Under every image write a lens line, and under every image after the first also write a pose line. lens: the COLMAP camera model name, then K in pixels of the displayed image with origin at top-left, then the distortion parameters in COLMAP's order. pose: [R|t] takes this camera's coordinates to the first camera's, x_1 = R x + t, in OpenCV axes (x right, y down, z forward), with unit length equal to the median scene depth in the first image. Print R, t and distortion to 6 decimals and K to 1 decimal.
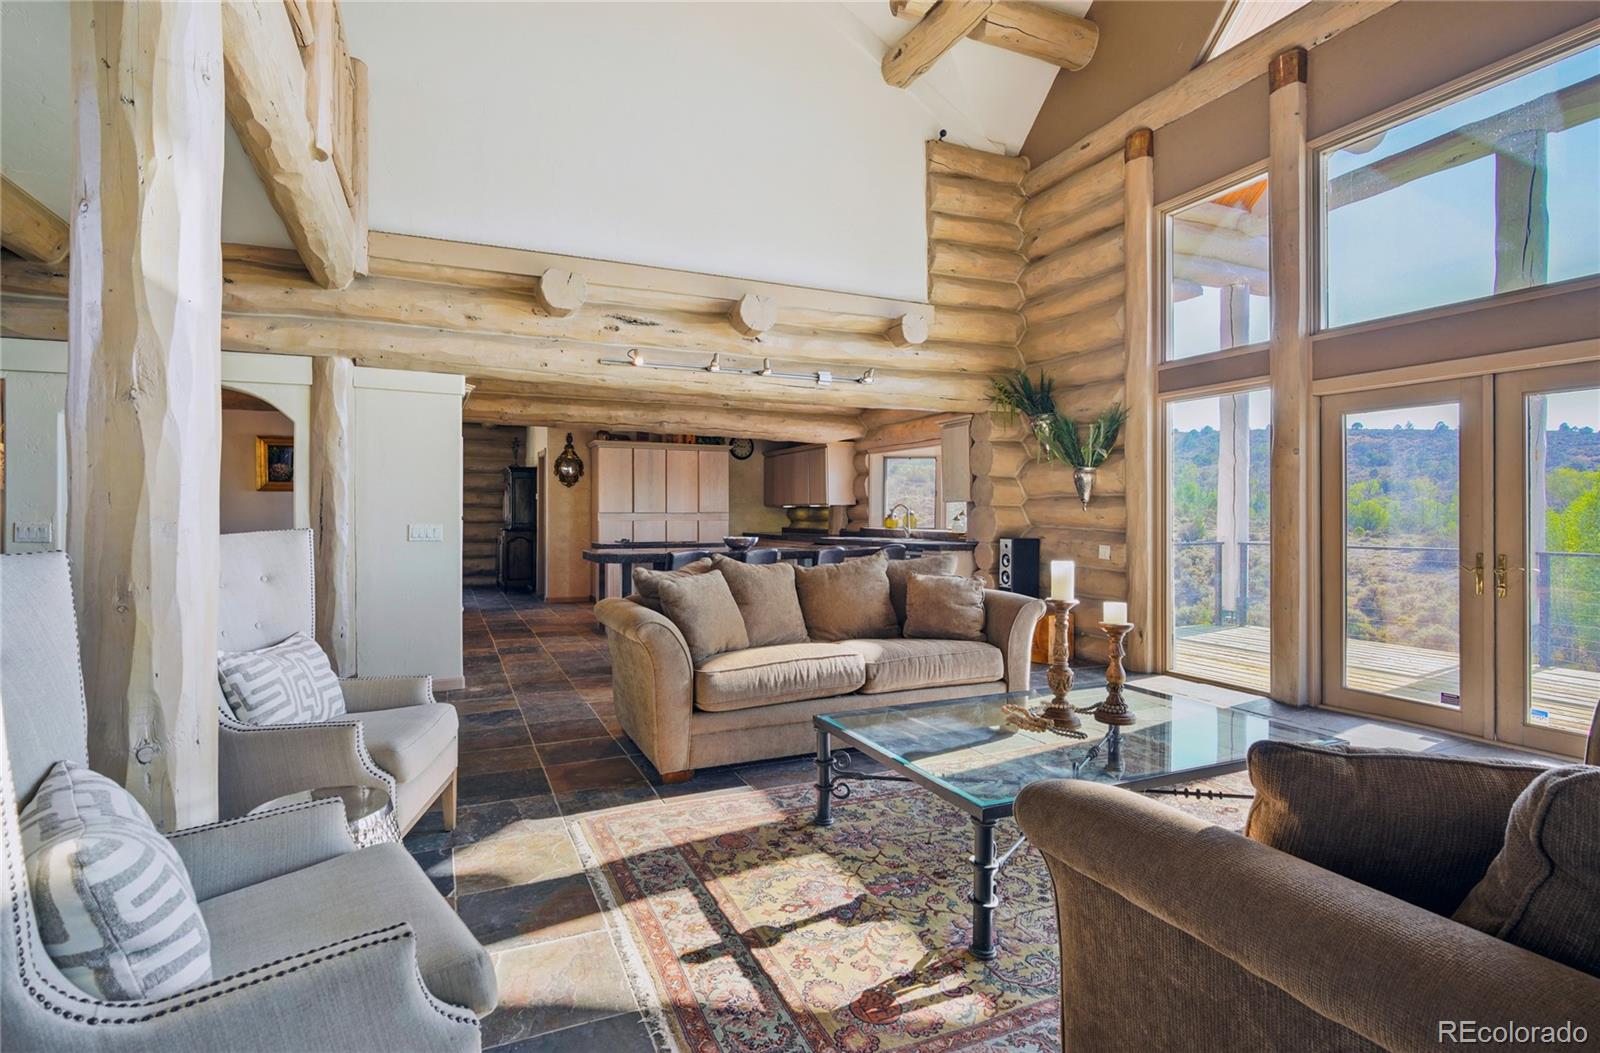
lens RADIAL K [[793.2, 0, 807.7], [0, 793.2, 506.5], [0, 0, 1]] dist [0.002620, 0.000128]
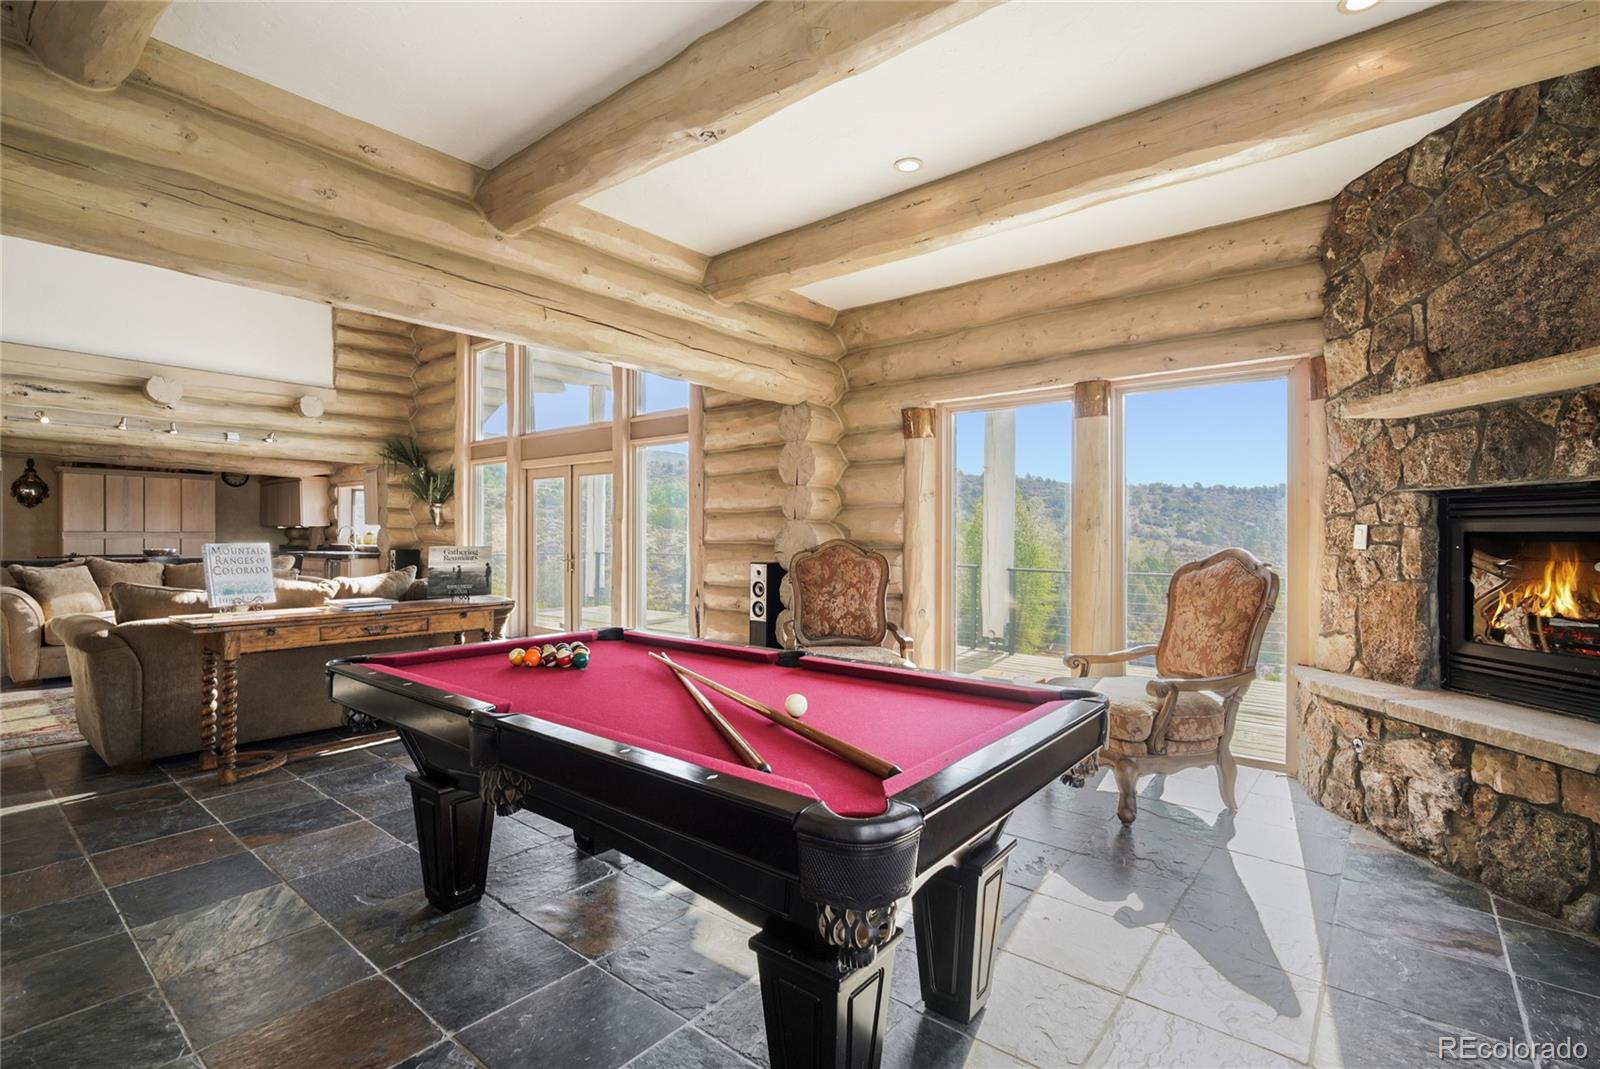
lens RADIAL K [[733.7, 0, 797.2], [0, 733.7, 536.0], [0, 0, 1]] dist [-0.009132, 0.004697]
pose [[0.900872, 0.002098, 0.434080, 0.336066], [-0.006479, 0.999942, 0.008613, -0.001918], [-0.434037, -0.010571, 0.900833, -0.575489]]
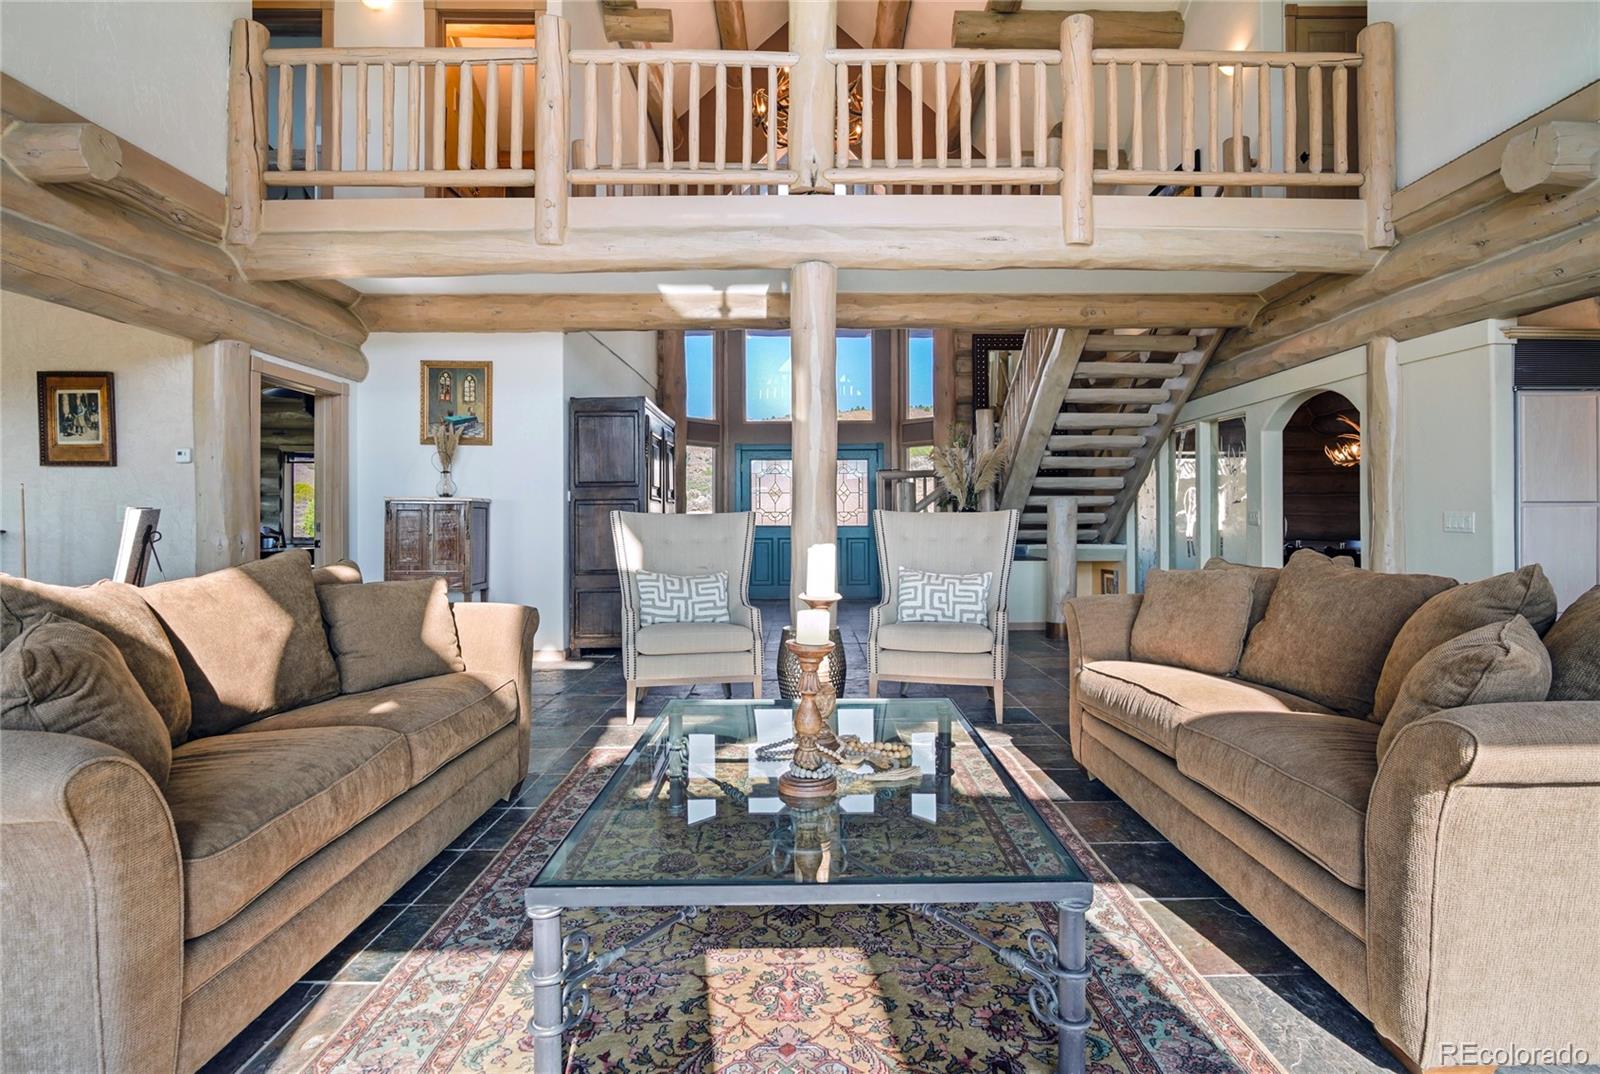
lens RADIAL K [[827.4, 0, 813.4], [0, 827.4, 511.3], [0, 0, 1]] dist [-0.007270, 0.003136]
pose [[-0.408594, -0.005222, -0.912702, 0.443323], [0.006508, 0.999942, -0.008634, 0.019451], [0.912693, -0.009468, -0.408536, 0.561610]]
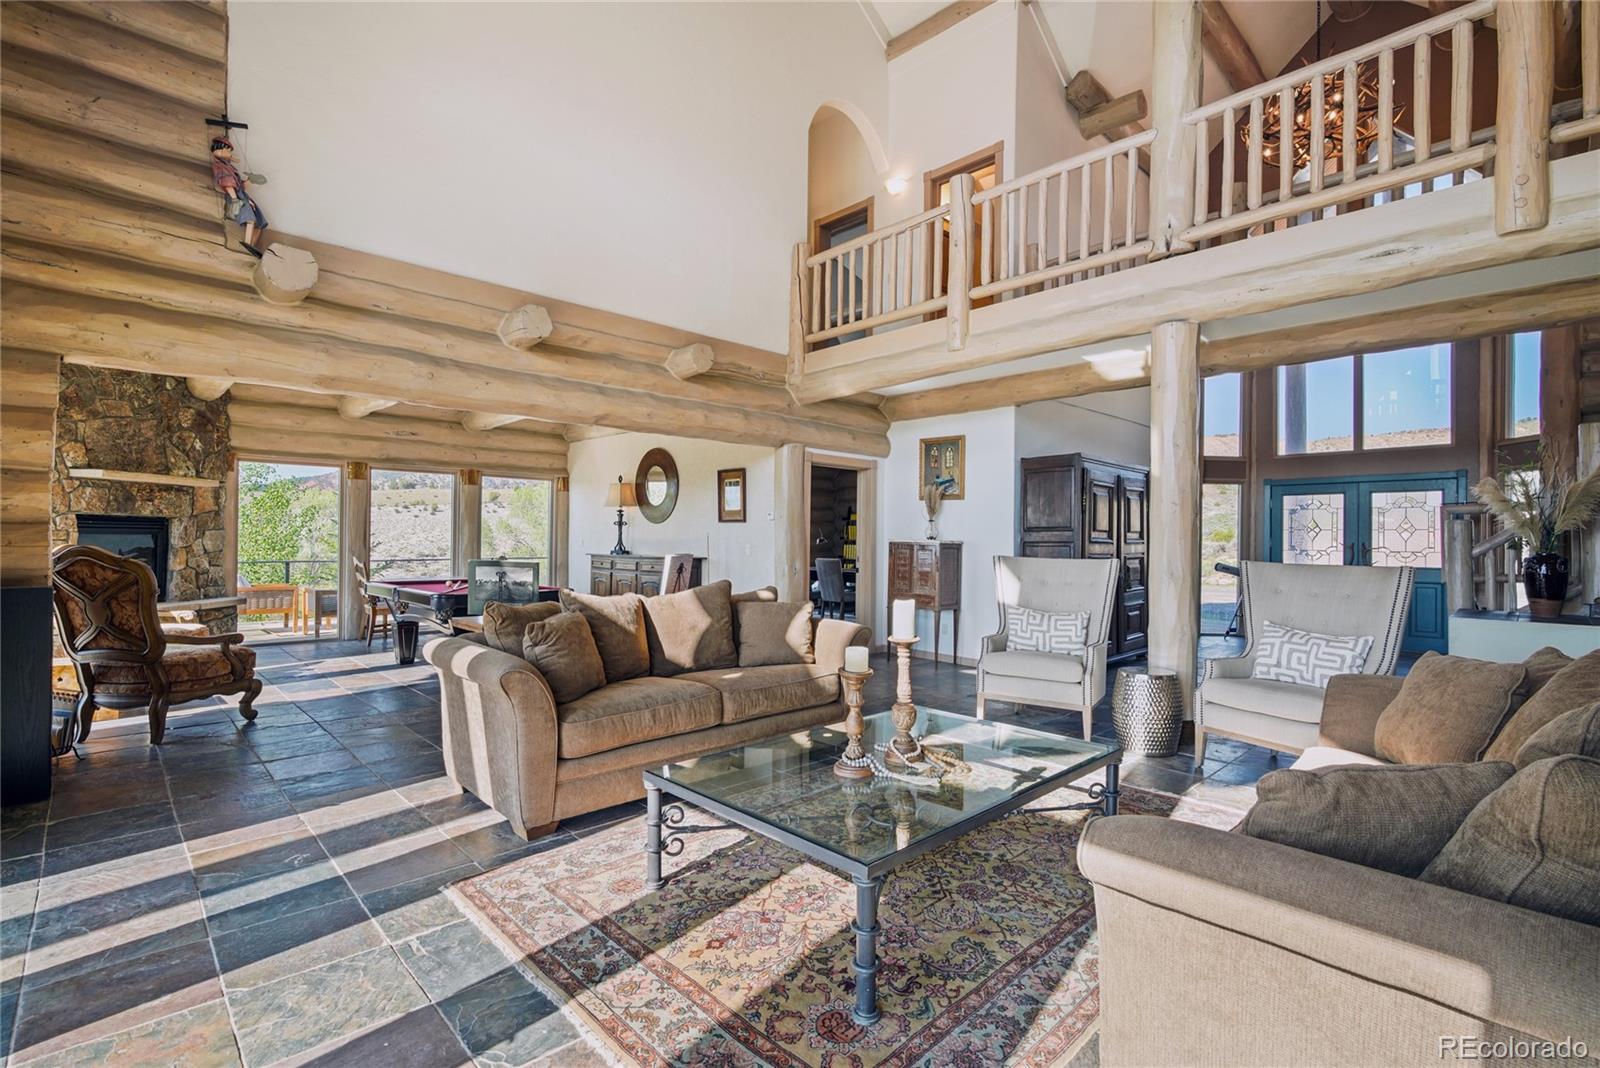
lens RADIAL K [[733.7, 0, 805.1], [0, 733.7, 535.3], [0, 0, 1]] dist [-0.009132, 0.004697]
pose [[-0.943164, -0.010971, -0.332147, 0.320507], [-0.008541, 0.999925, -0.008775, -0.001076], [0.332218, -0.005440, -0.943187, 0.785080]]
